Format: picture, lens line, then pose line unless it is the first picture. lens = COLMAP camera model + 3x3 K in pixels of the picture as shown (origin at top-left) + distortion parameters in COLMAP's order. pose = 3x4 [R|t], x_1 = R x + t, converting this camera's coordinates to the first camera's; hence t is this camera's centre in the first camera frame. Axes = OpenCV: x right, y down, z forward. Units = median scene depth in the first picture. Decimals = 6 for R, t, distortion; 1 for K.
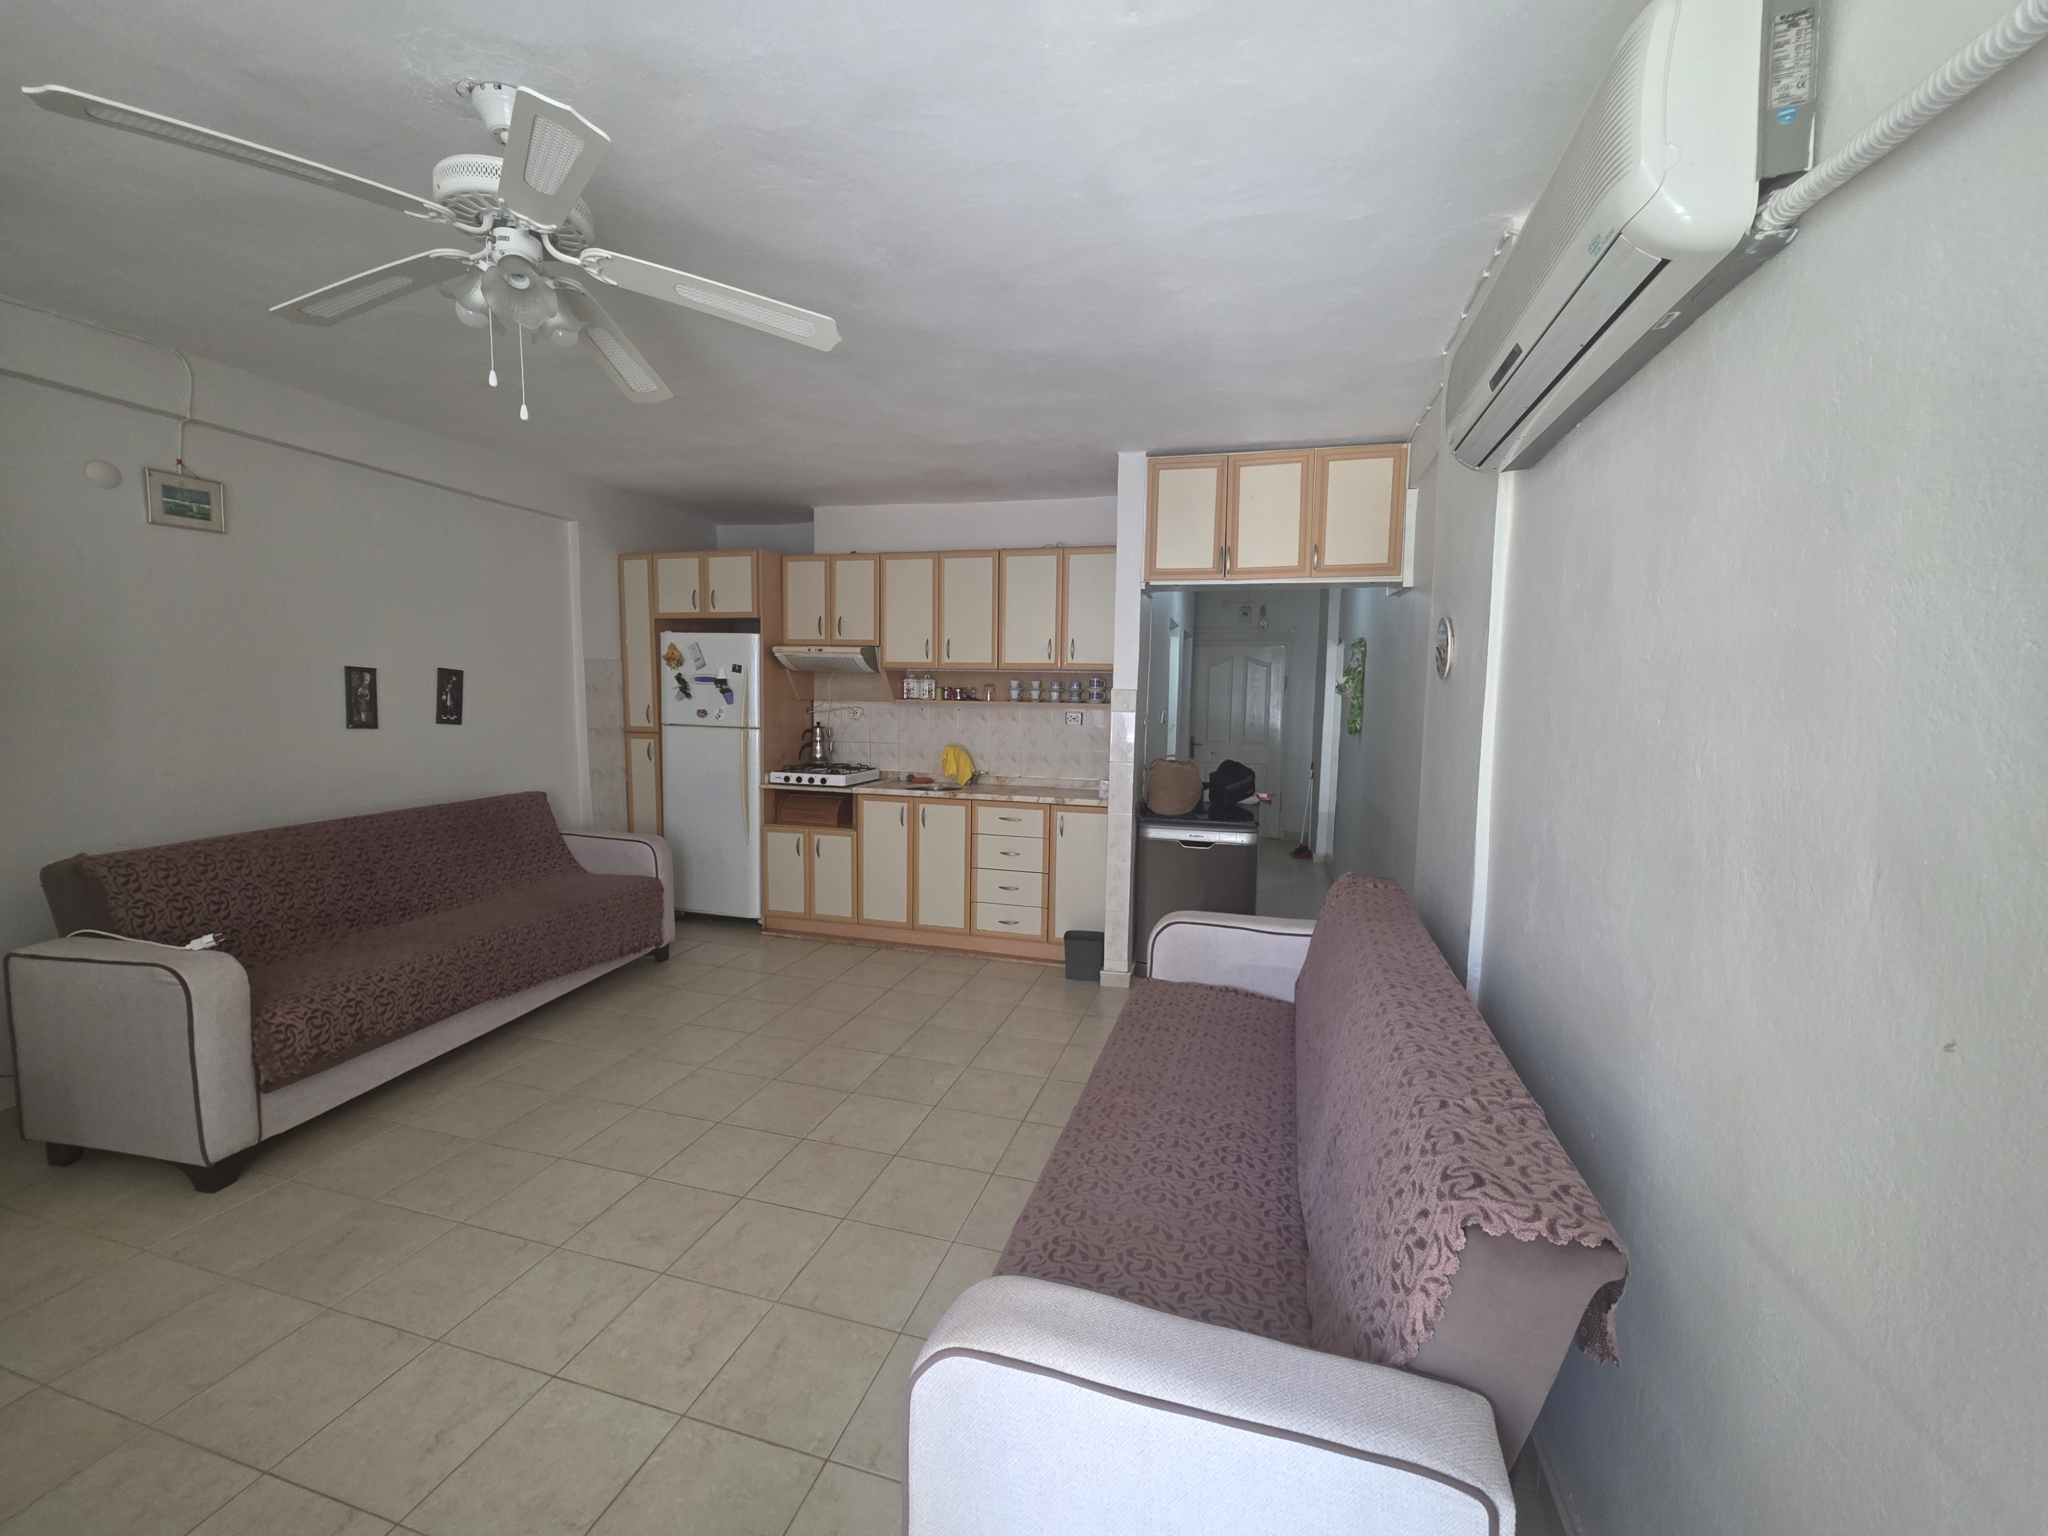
lens RADIAL K [[818.3, 0, 1033.7], [0, 818.3, 774.4], [0, 0, 1]] dist [0.002929, -0.000623]
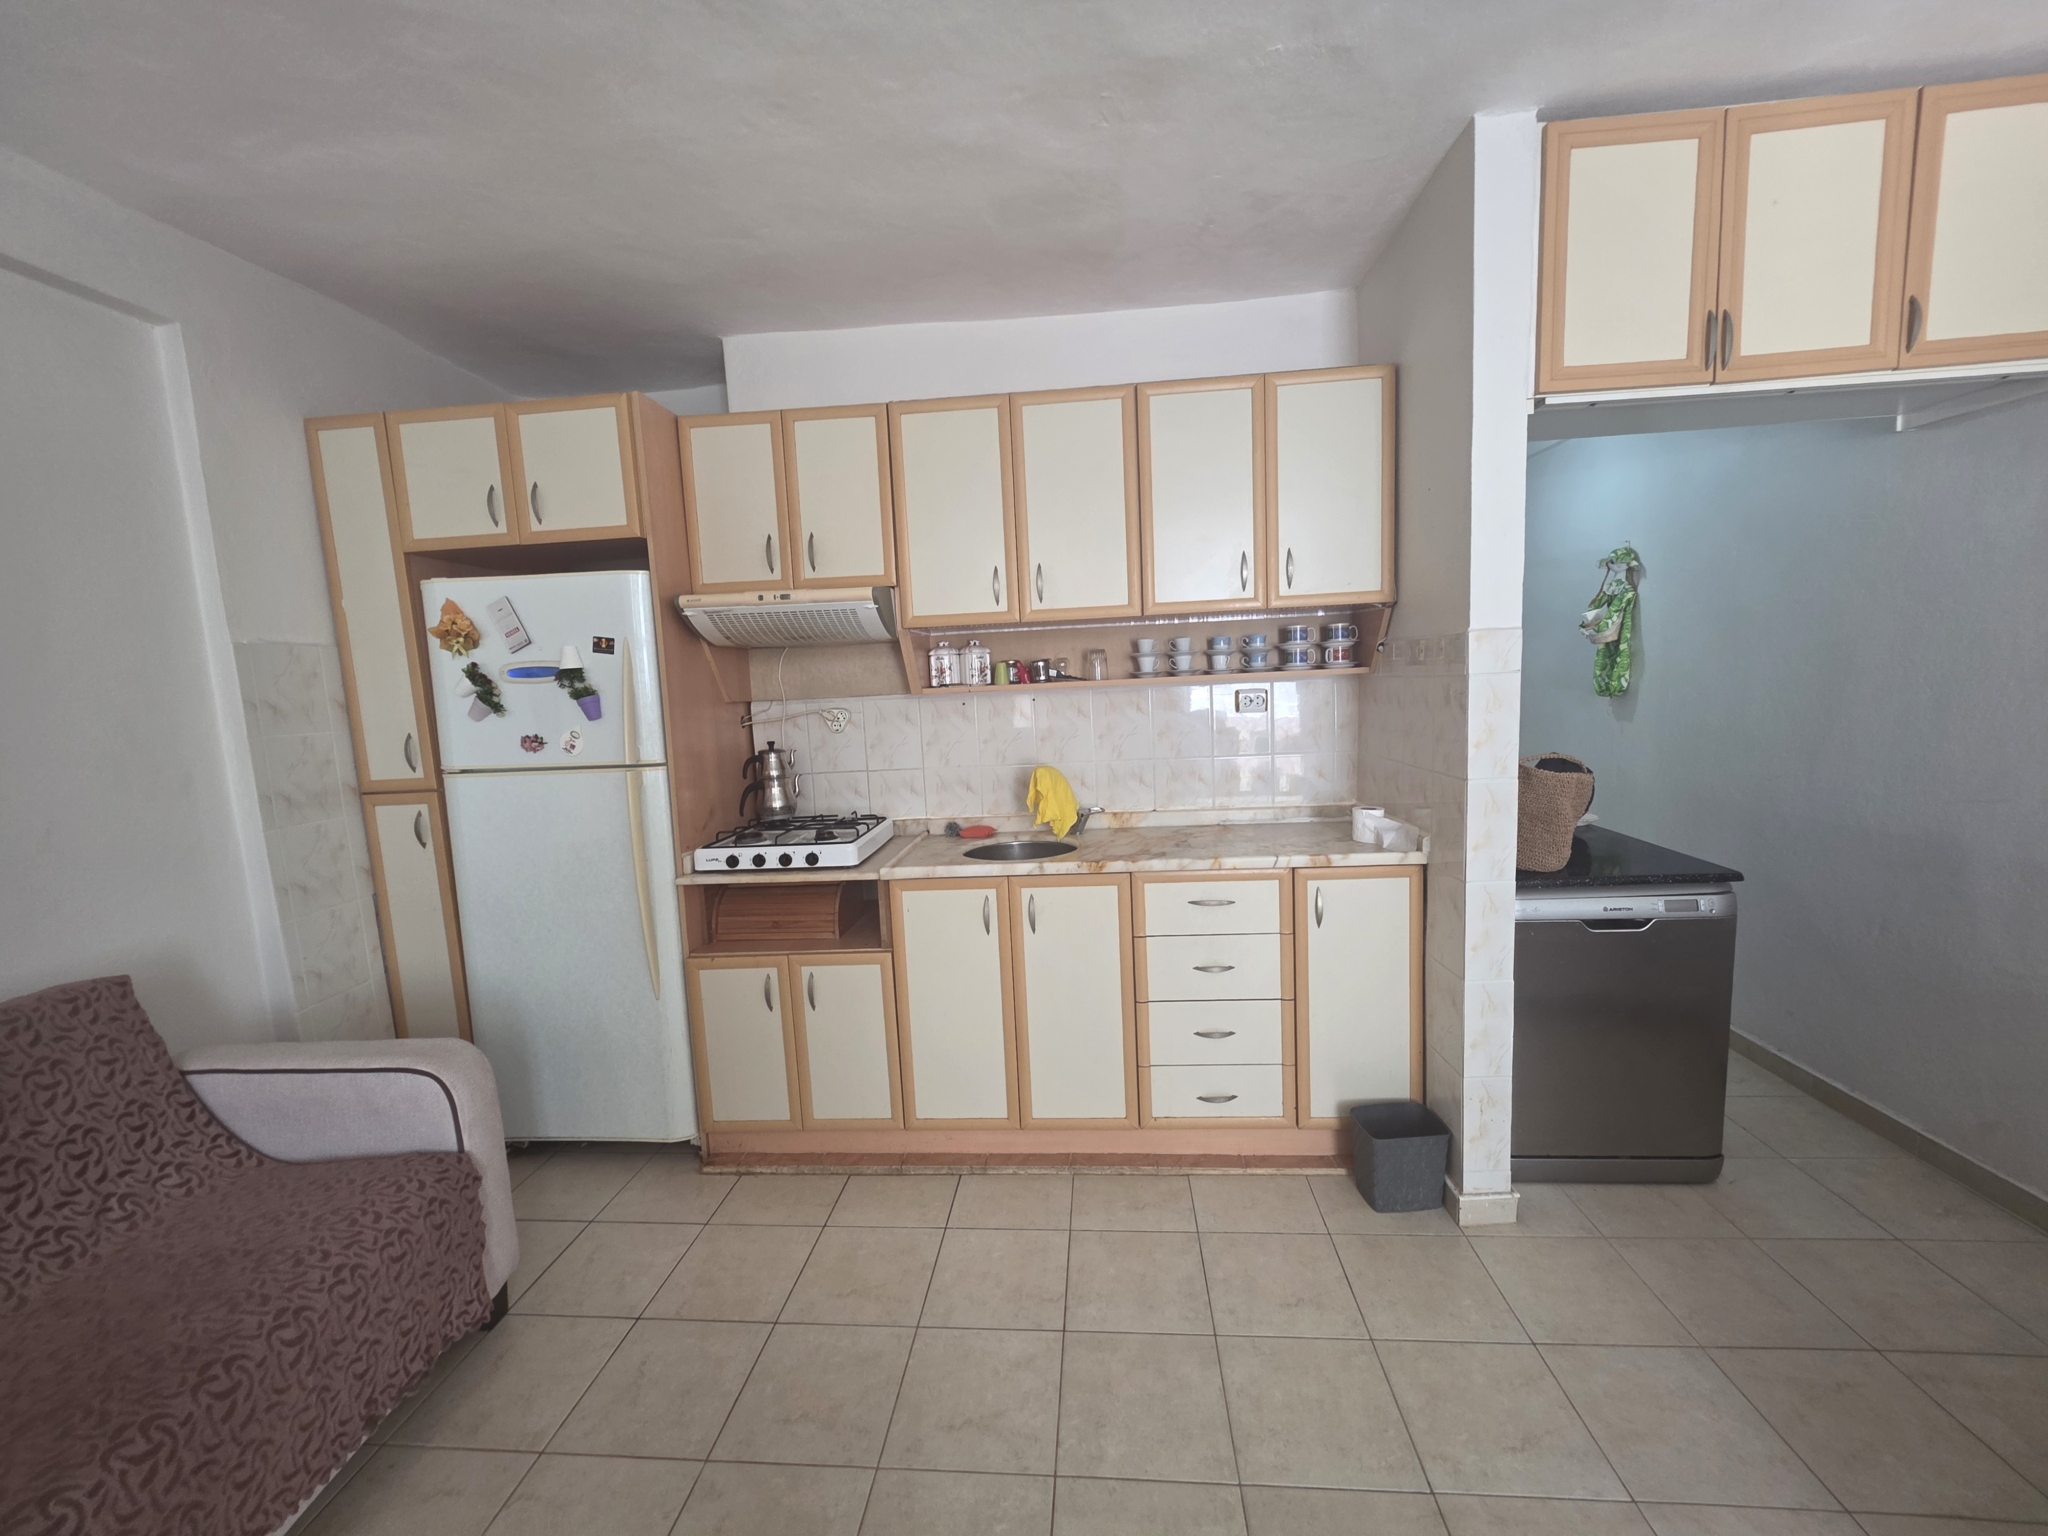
lens RADIAL K [[816.5, 0, 1032.1], [0, 816.5, 775.0], [0, 0, 1]] dist [0.004813, -0.000660]
pose [[0.979481, -0.085289, 0.182600, -0.214103], [0.083258, 0.996351, 0.018773, -0.041800], [-0.183535, -0.003185, 0.983008, 0.489079]]
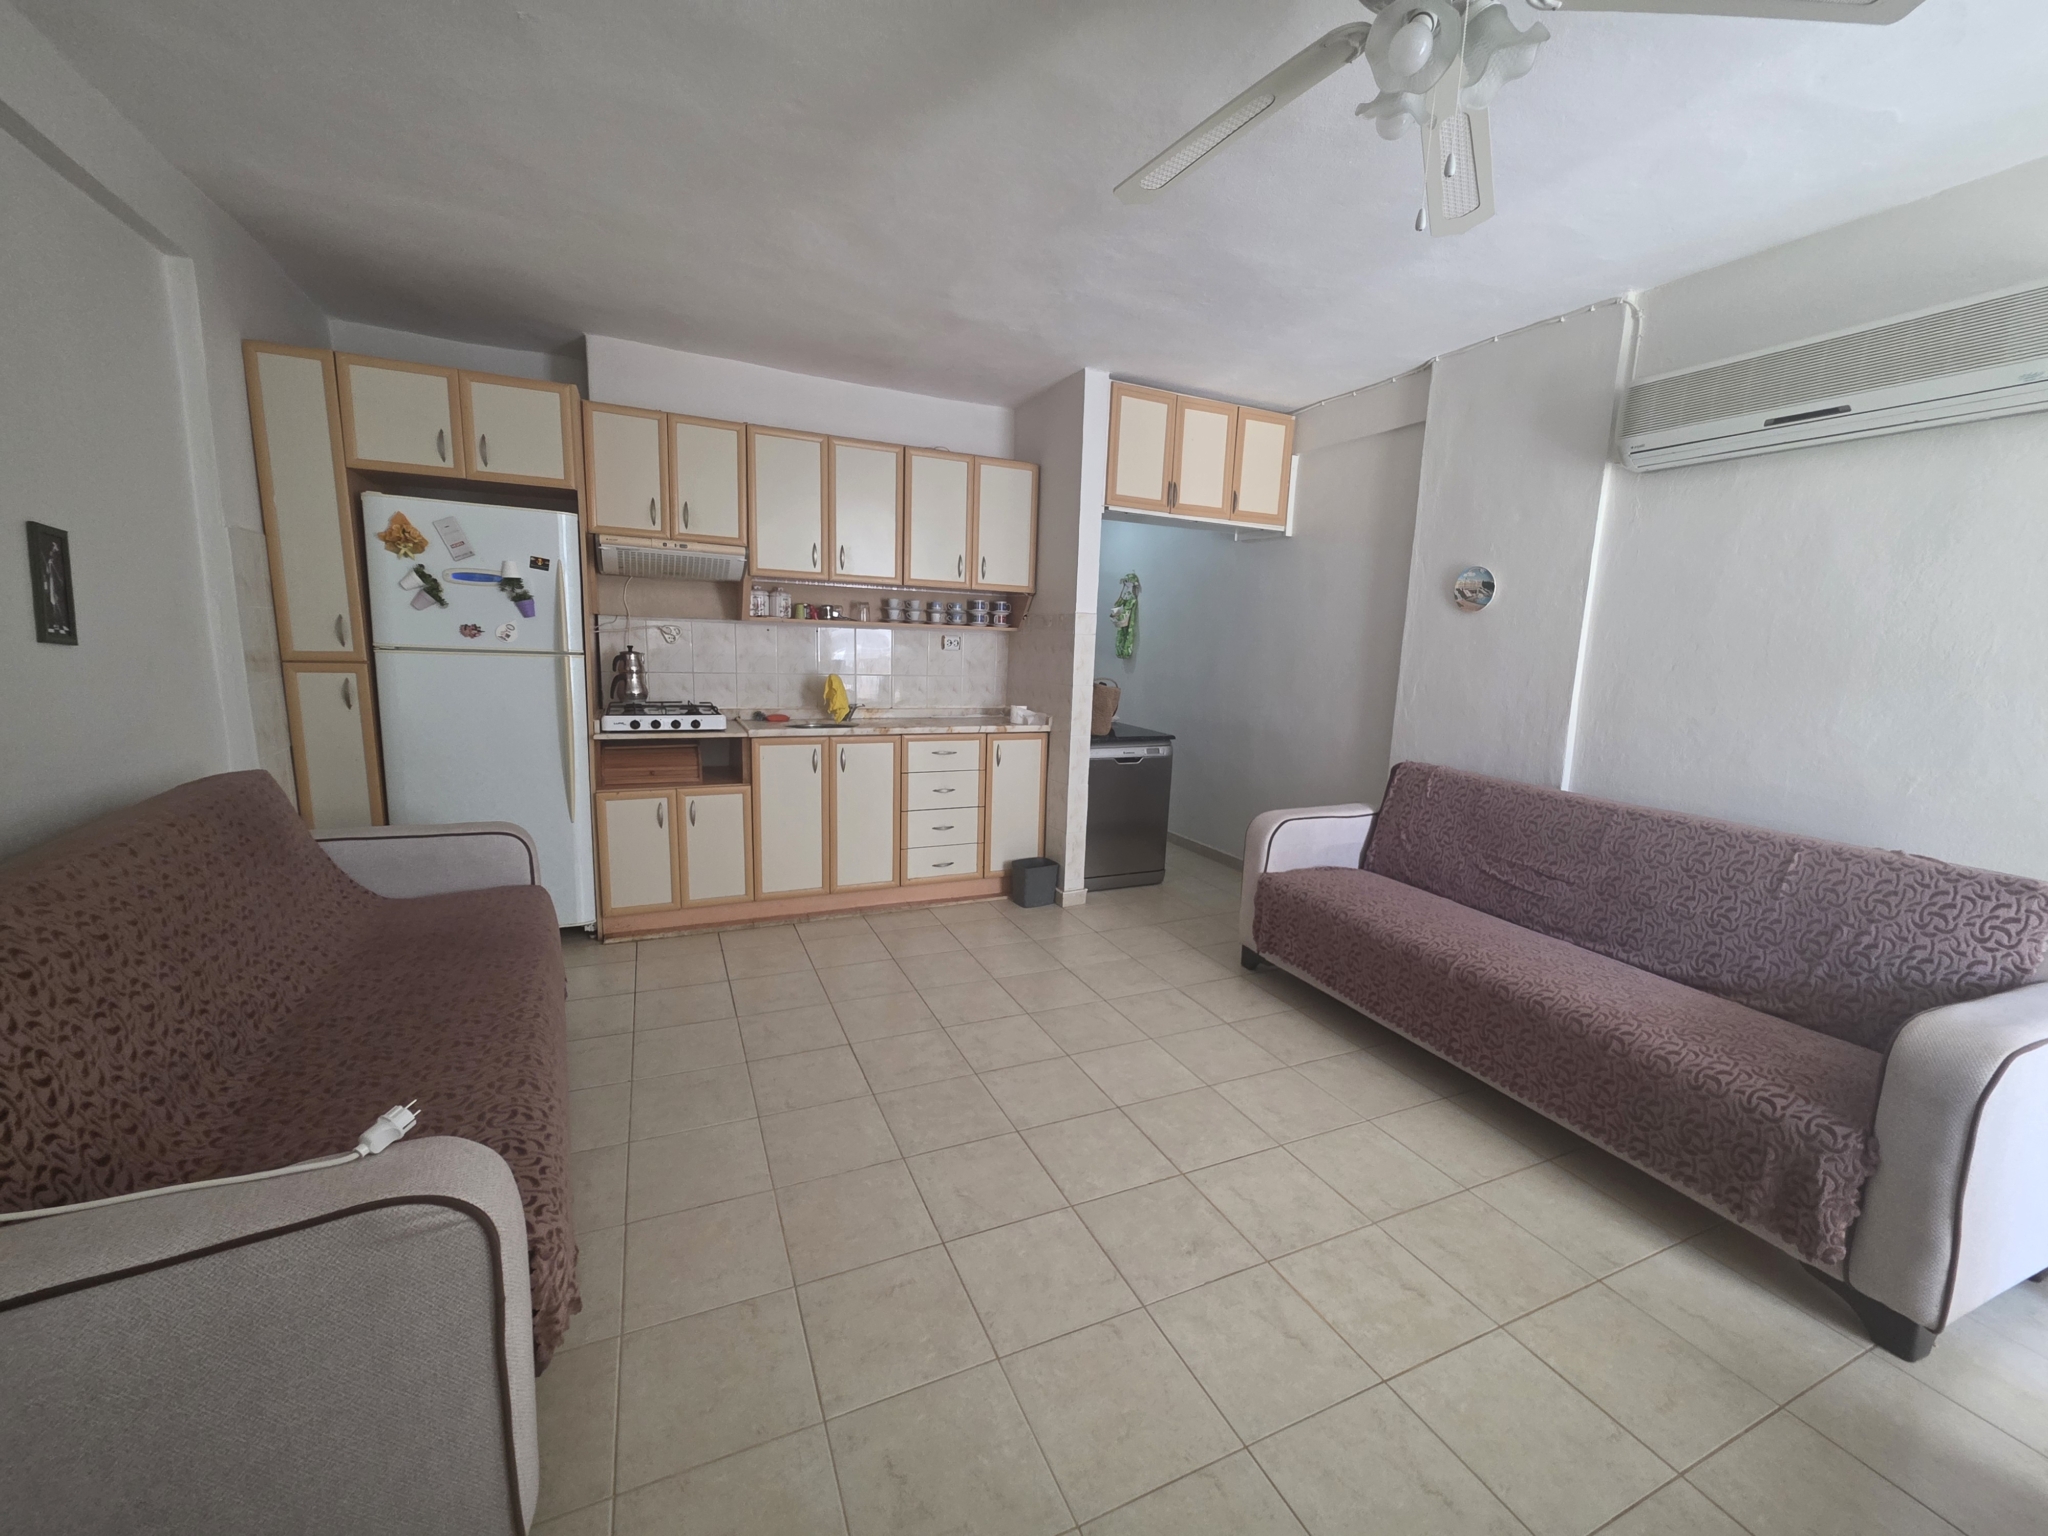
lens RADIAL K [[818.3, 0, 1033.7], [0, 818.3, 774.4], [0, 0, 1]] dist [0.002929, -0.000623]
pose [[0.757682, -0.097062, 0.645365, -0.516834], [0.043050, 0.994158, 0.098978, -0.007234], [-0.651202, -0.047211, 0.757434, 0.228093]]
